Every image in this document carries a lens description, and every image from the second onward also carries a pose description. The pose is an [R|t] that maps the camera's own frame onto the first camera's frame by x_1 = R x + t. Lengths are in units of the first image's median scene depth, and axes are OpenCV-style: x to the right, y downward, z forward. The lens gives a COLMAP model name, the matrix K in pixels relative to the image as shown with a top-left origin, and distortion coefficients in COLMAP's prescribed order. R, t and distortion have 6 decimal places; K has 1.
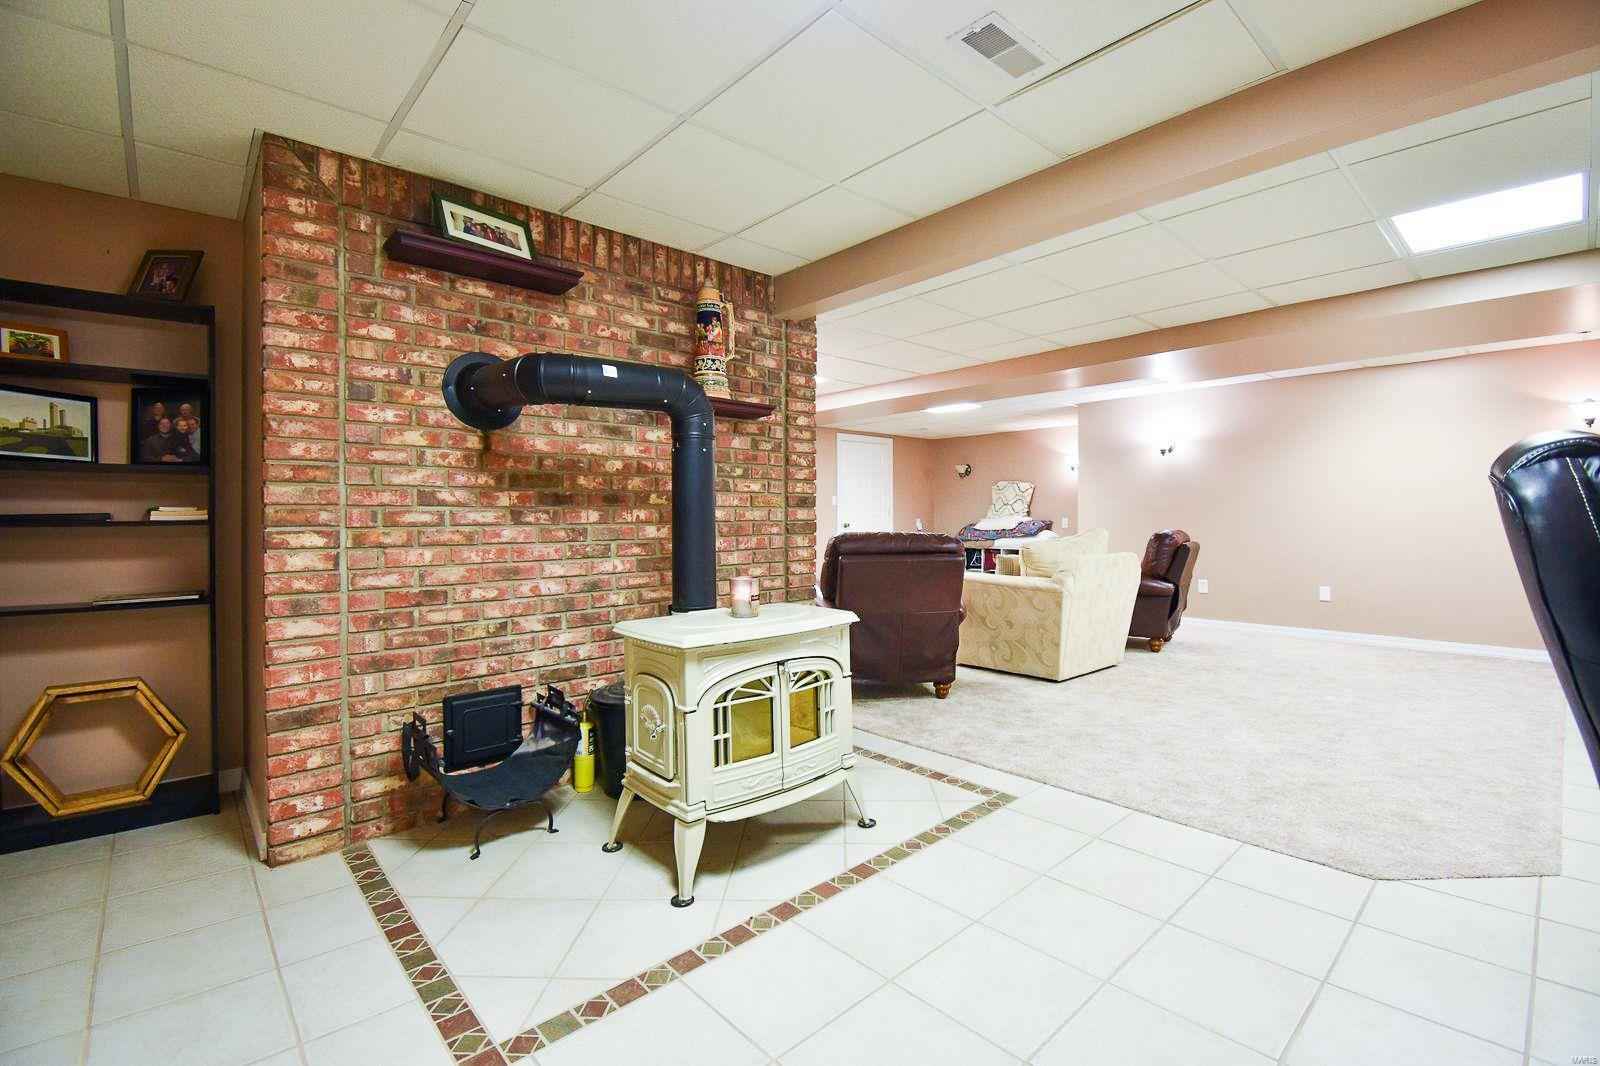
lens RADIAL K [[708.8, 0, 802.8], [0, 708.8, 523.1], [0, 0, 1]] dist [-0.001906, -0.000572]
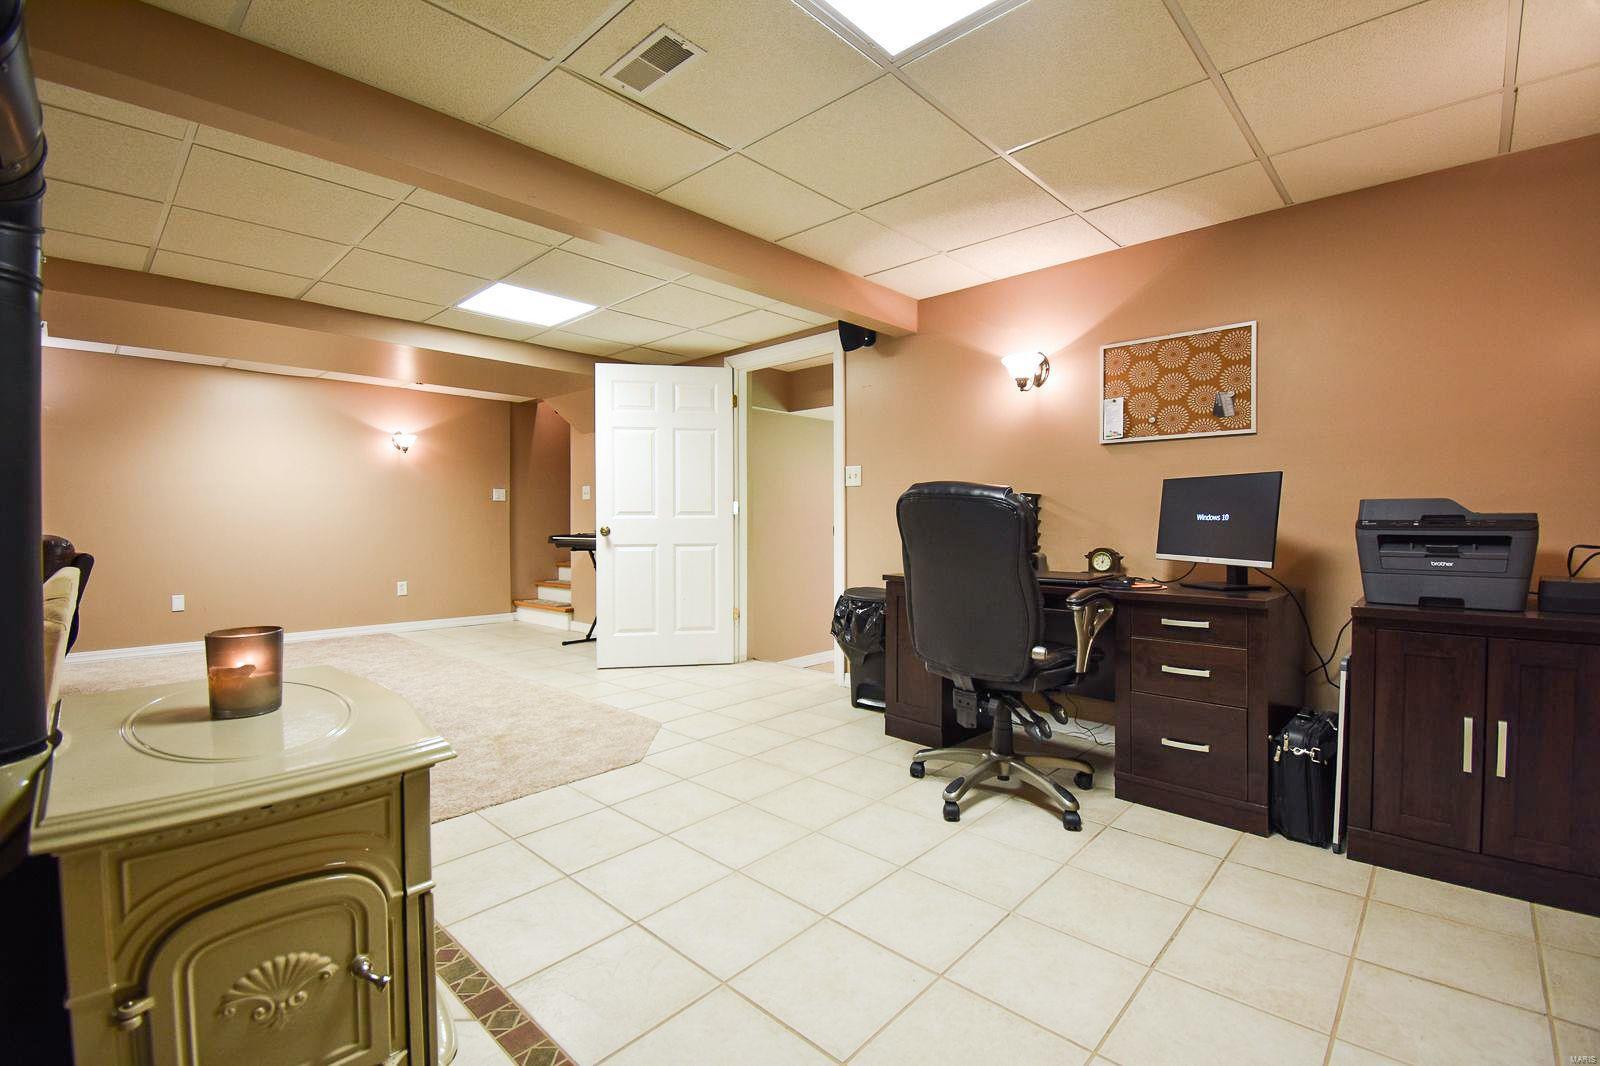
lens RADIAL K [[708.8, 0, 805.2], [0, 708.8, 535.3], [0, 0, 1]] dist [-0.001906, -0.000572]
pose [[-0.079176, -0.017361, 0.996709, -0.301945], [0.001333, 0.999846, 0.017522, 0.000906], [-0.996860, 0.002716, -0.079141, 0.335866]]
